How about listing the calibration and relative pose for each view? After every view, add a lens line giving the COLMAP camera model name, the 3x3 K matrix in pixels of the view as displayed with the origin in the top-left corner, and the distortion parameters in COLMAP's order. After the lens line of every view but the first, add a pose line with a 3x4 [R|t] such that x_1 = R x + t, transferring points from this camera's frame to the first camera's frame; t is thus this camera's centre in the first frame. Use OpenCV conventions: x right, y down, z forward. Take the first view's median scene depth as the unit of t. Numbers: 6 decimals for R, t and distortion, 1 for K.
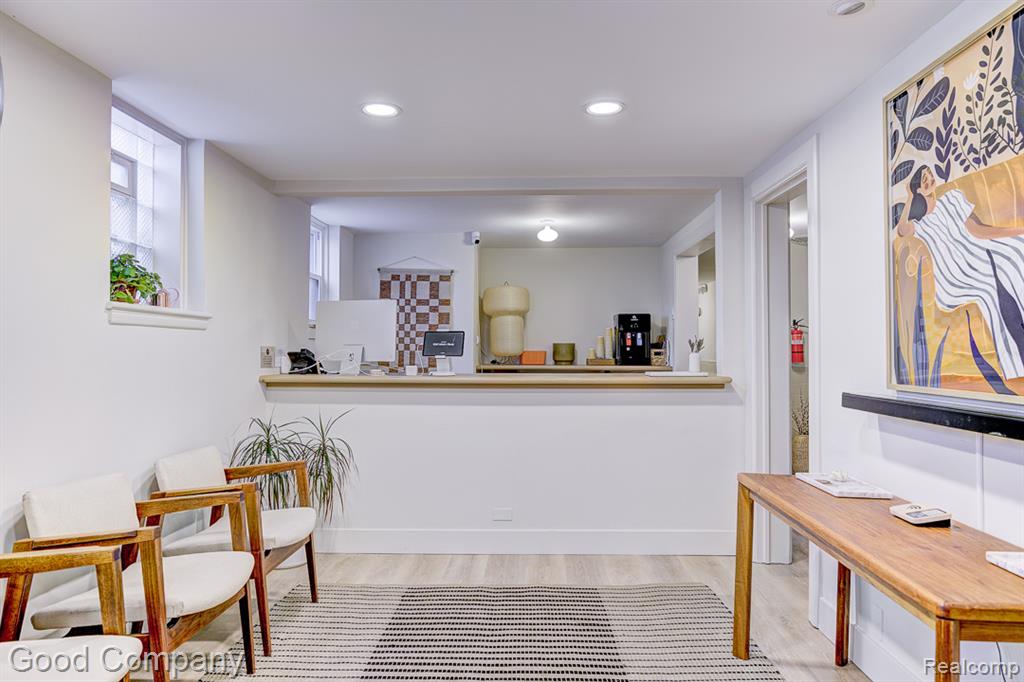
lens RADIAL K [[642.0, 0, 505.2], [0, 642.0, 346.8], [0, 0, 1]] dist [-0.008444, -0.002572]
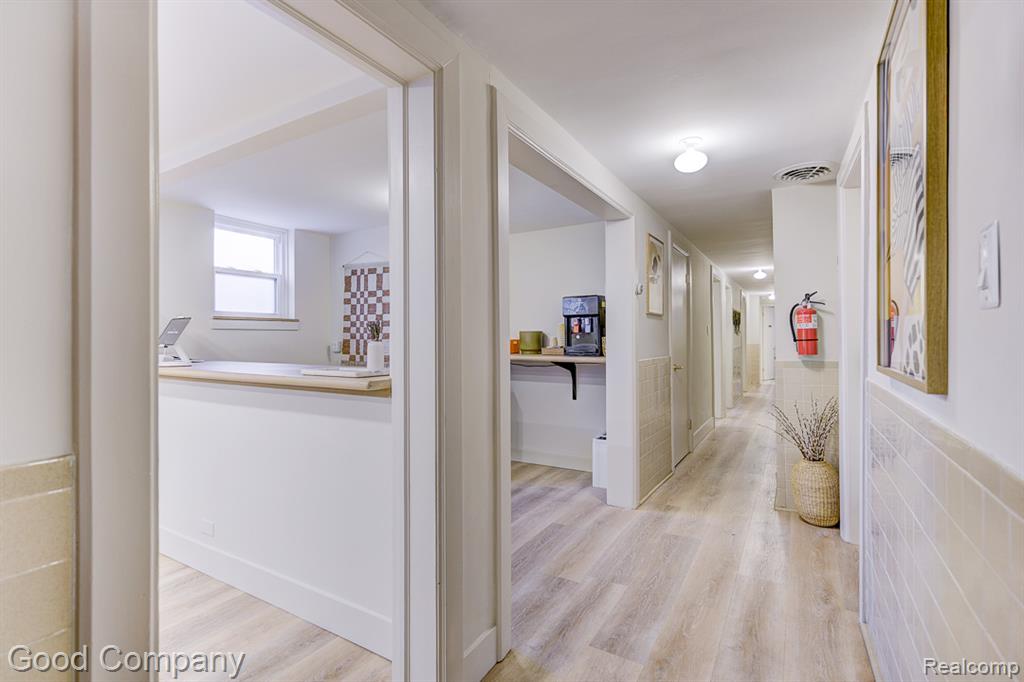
lens RADIAL K [[459.1, 0, 517.2], [0, 459.1, 339.0], [0, 0, 1]] dist [-0.005258, 0.000190]
pose [[0.884304, -0.004398, -0.466891, 0.435564], [0.004957, 0.999988, -0.000031, 0.006208], [0.466885, -0.002287, 0.884315, 0.442255]]
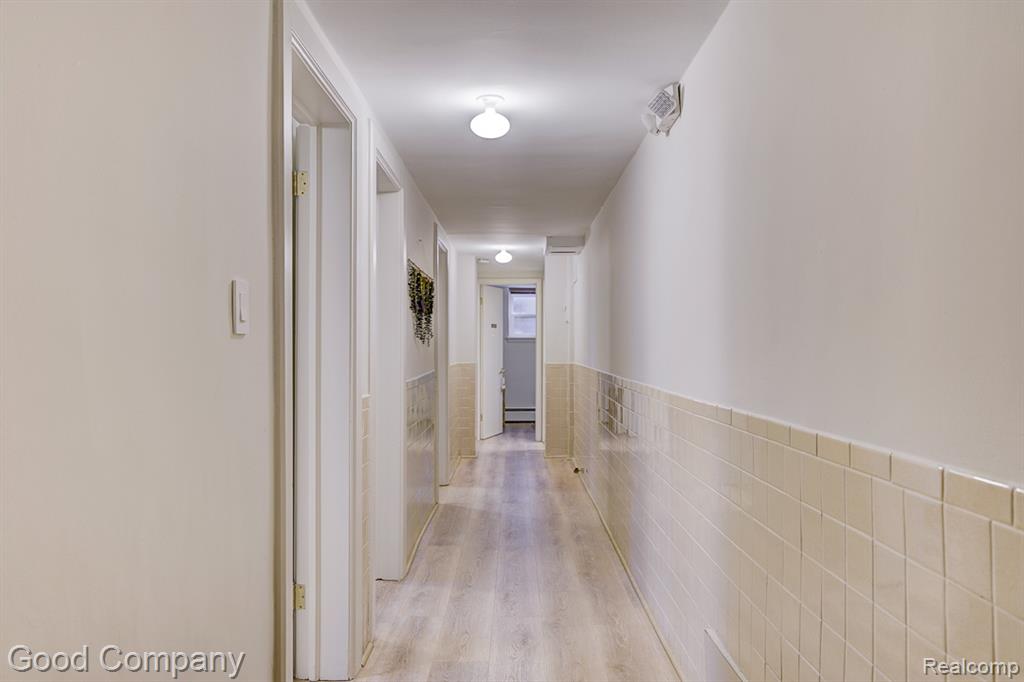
lens RADIAL K [[767.9, 0, 511.2], [0, 767.9, 343.3], [0, 0, 1]] dist [-0.001836, -0.000187]
pose [[0.998522, -0.000549, 0.054338, 0.423315], [0.000978, 0.999969, -0.007861, 0.004937], [-0.054332, 0.007902, 0.998492, 1.276326]]
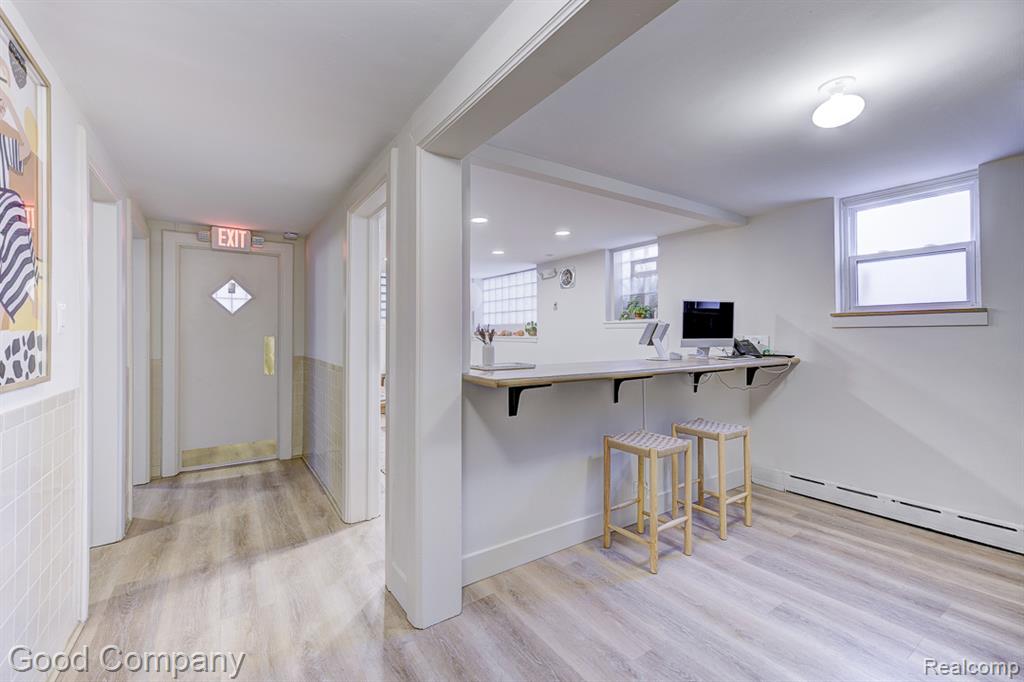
lens RADIAL K [[438.7, 0, 505.6], [0, 438.7, 329.3], [0, 0, 1]] dist [0.010272, -0.000677]
pose [[-0.800494, -0.007584, -0.599293, 0.429667], [0.002124, 0.999878, -0.015491, -0.000194], [0.599337, -0.013674, -0.800380, 1.012462]]
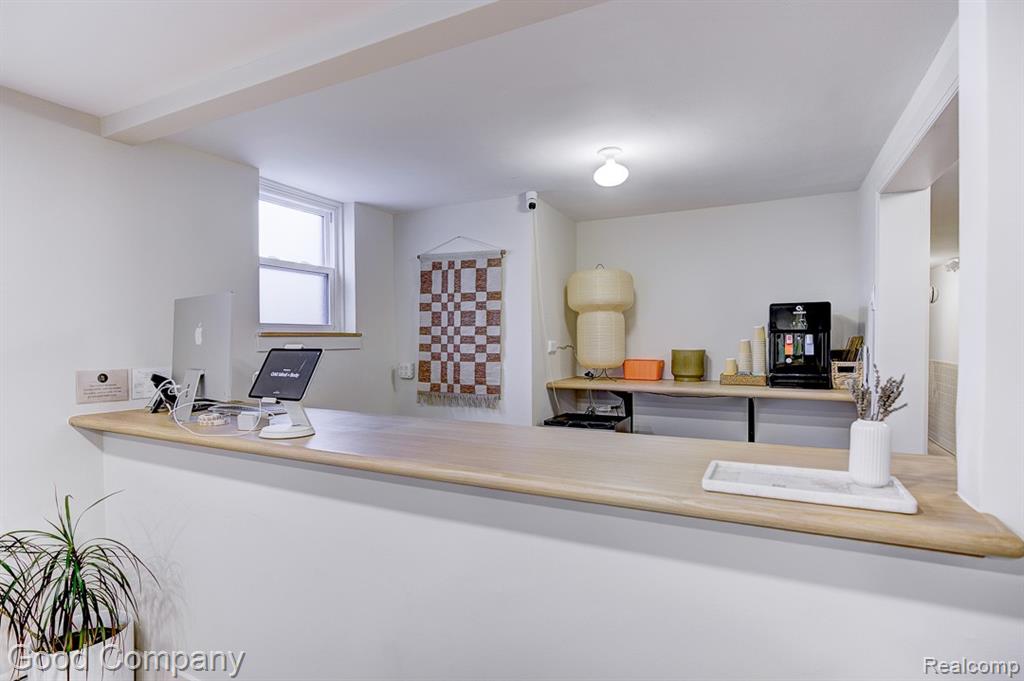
lens RADIAL K [[521.3, 0, 511.0], [0, 521.3, 351.7], [0, 0, 1]] dist [-0.004868, -0.000354]
pose [[0.910700, 0.003433, -0.413054, 0.165756], [0.007050, 0.999691, 0.023852, -0.020057], [0.413008, -0.024634, 0.910394, 0.469994]]
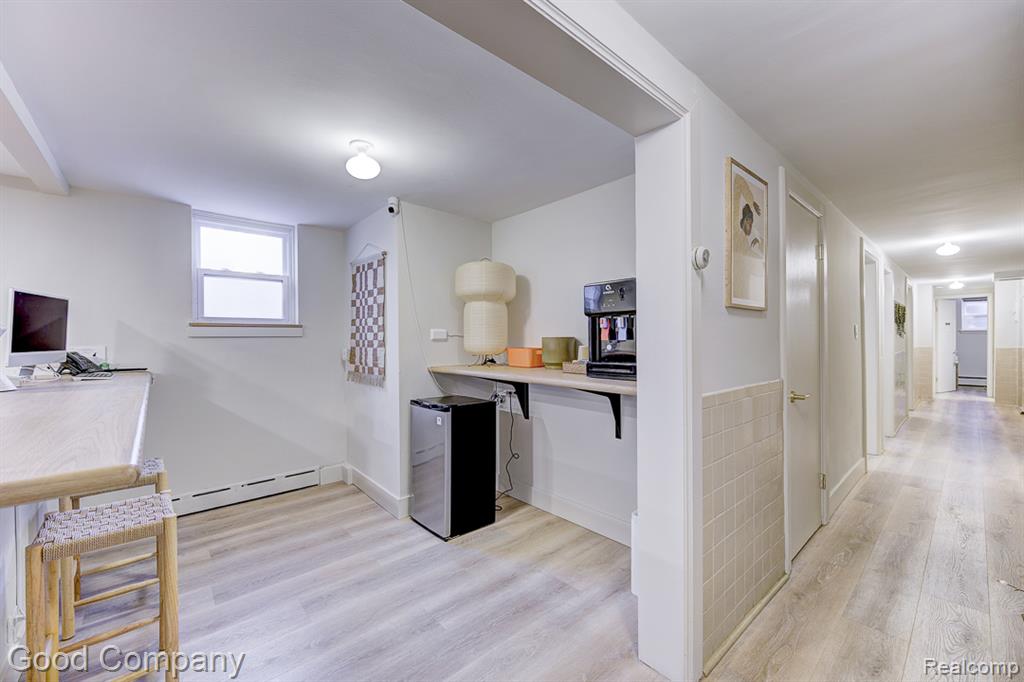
lens RADIAL K [[401.0, 0, 507.1], [0, 401.0, 341.3], [0, 0, 1]] dist [-0.003363, -0.000920]
pose [[0.696004, -0.001984, -0.718035, 0.400470], [0.007263, 0.999964, 0.004278, -0.003949], [0.718001, -0.008193, 0.695994, 0.748966]]
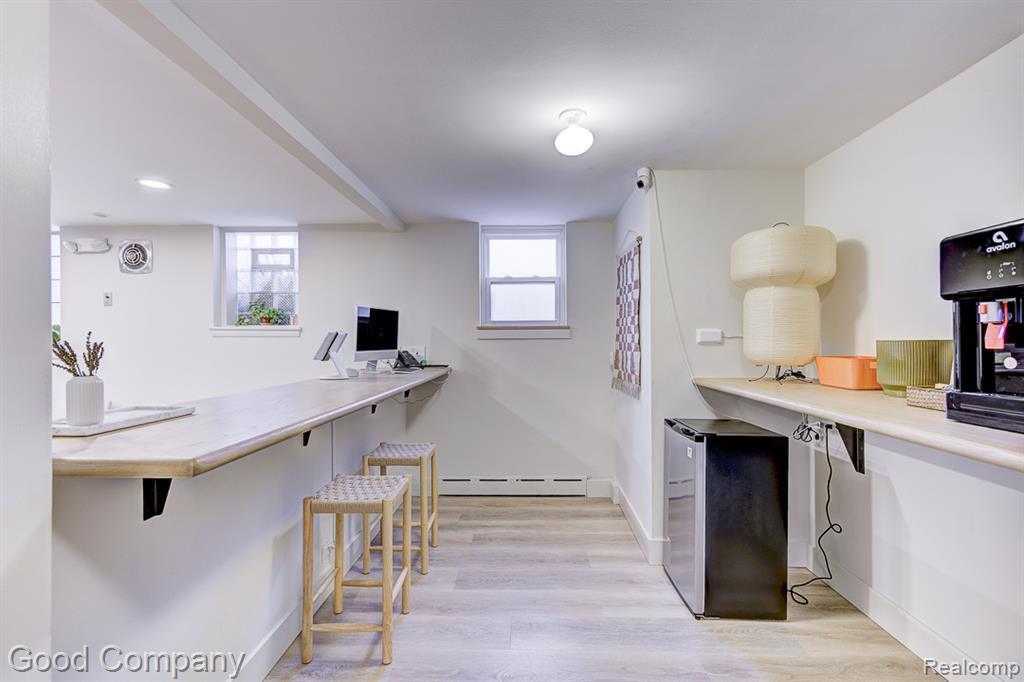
lens RADIAL K [[438.7, 0, 517.7], [0, 438.7, 341.9], [0, 0, 1]] dist [0.010272, -0.000677]
pose [[0.029460, 0.000302, -0.999566, 0.387671], [0.003222, 0.999995, 0.000397, -0.006169], [0.999561, -0.003232, 0.029459, 0.851136]]
